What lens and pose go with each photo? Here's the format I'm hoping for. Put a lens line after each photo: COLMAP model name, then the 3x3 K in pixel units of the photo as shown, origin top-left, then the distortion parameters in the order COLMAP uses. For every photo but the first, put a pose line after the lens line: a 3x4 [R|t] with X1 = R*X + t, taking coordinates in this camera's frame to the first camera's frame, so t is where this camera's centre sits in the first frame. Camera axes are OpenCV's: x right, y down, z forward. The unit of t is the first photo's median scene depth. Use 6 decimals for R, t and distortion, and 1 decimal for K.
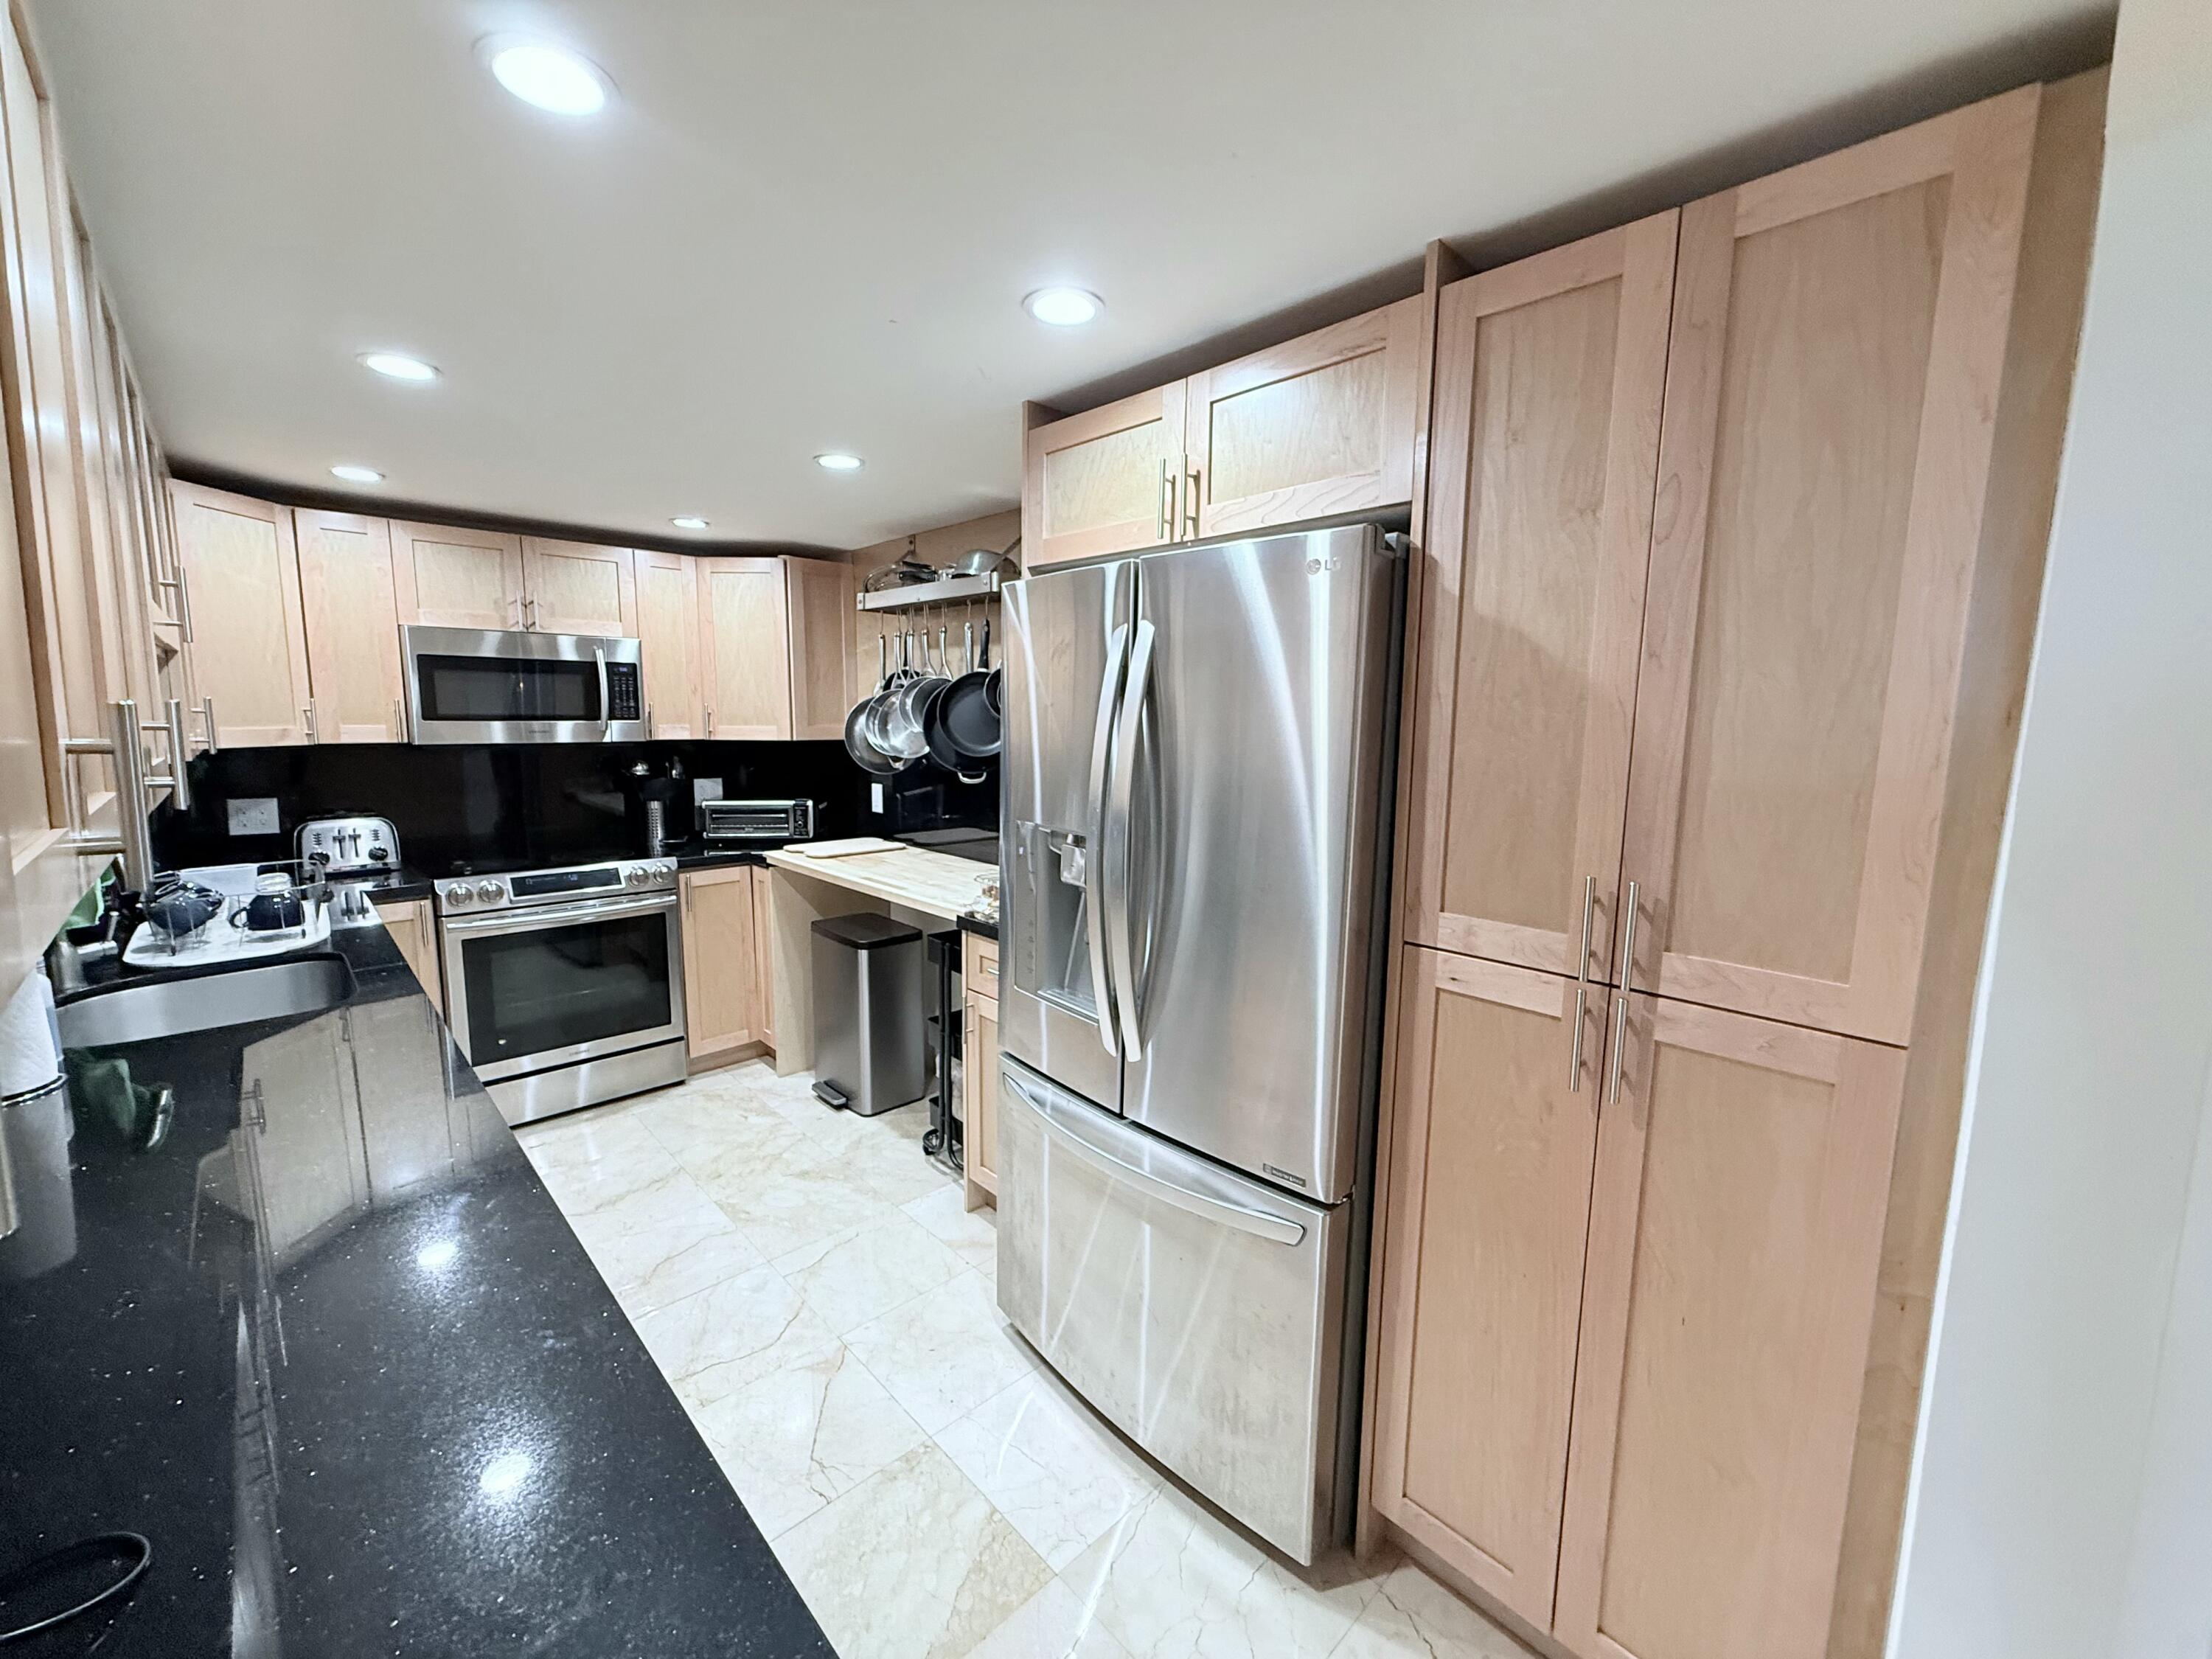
lens RADIAL K [[877.5, 0, 1099.9], [0, 877.5, 827.1], [0, 0, 1]] dist [-0.001203, 0.000638]
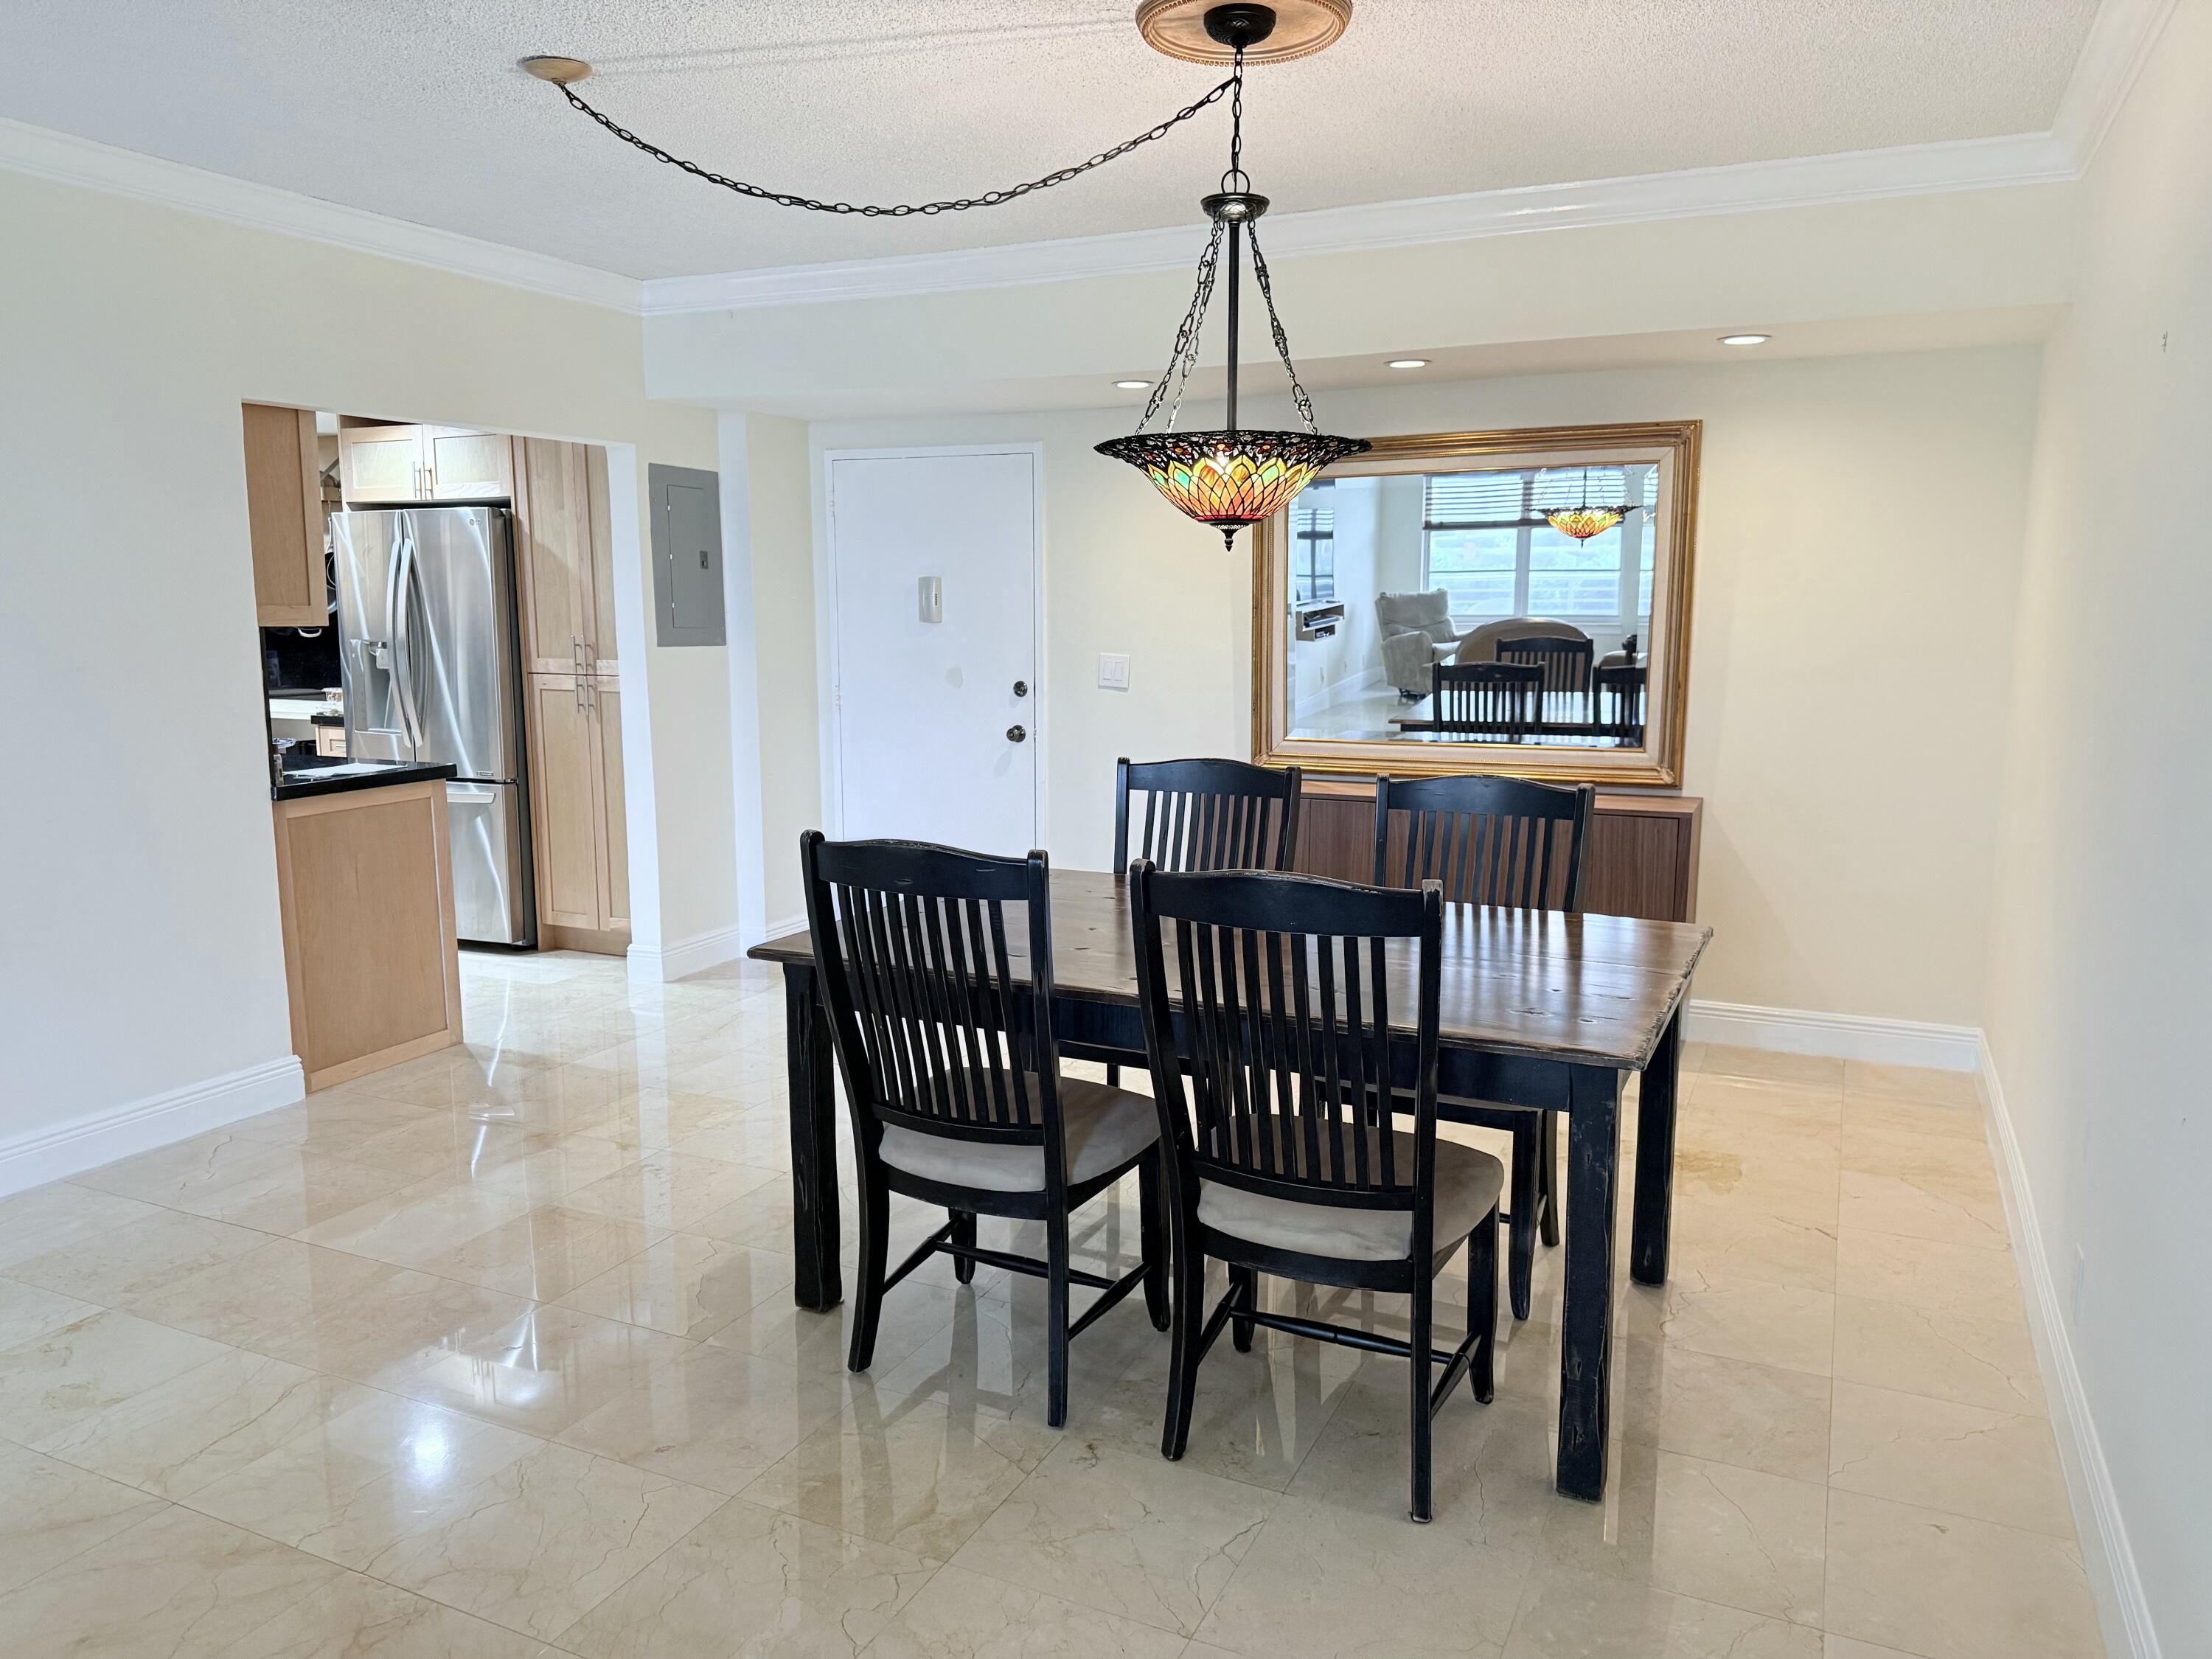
lens RADIAL K [[1580.3, 0, 1094.3], [0, 1580.3, 838.3], [0, 0, 1]] dist [0.029280, -0.019512]
pose [[0.941186, -0.065656, 0.331450, 0.147727], [0.056295, 0.997699, 0.037776, 0.224045], [-0.333168, -0.016895, 0.942716, -1.626336]]
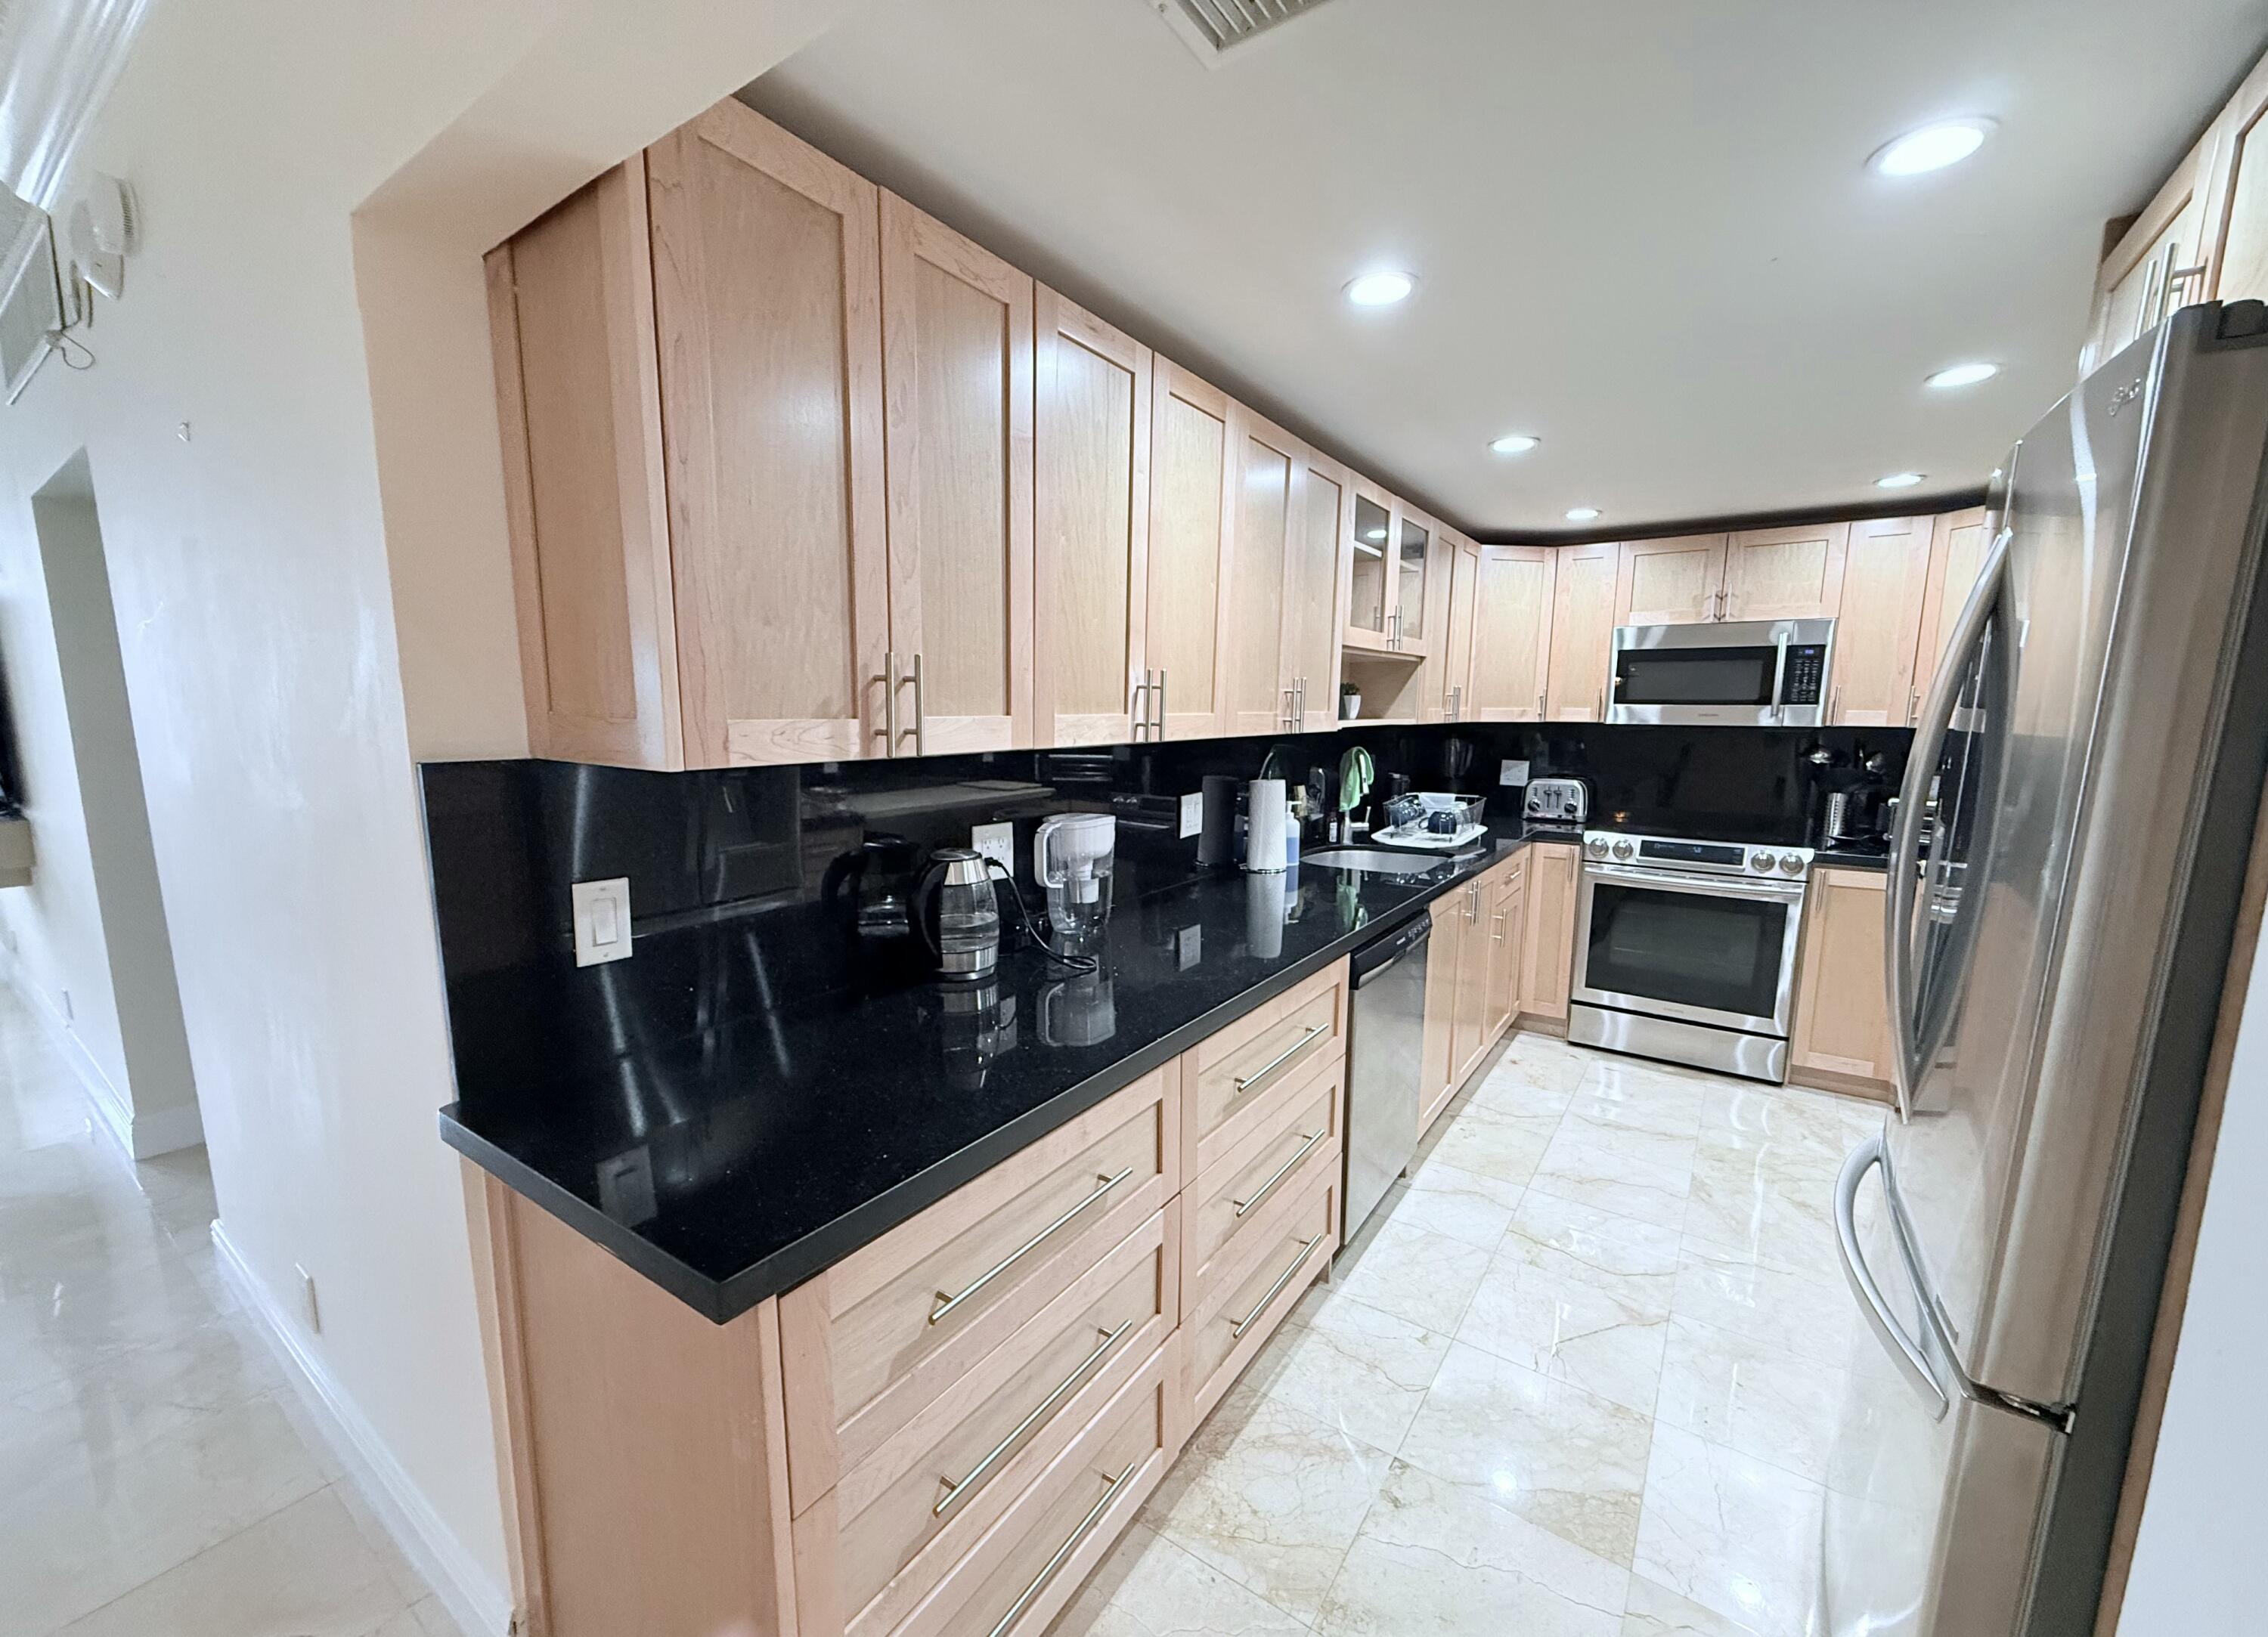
lens RADIAL K [[904.6, 0, 1125.8], [0, 904.6, 847.9], [0, 0, 1]] dist [0.001452, 0.000361]
pose [[0.194881, 0.143292, -0.970304, 0.324736], [-0.132465, 0.984053, 0.118717, 0.015190], [0.971841, 0.105395, 0.210754, 0.081454]]
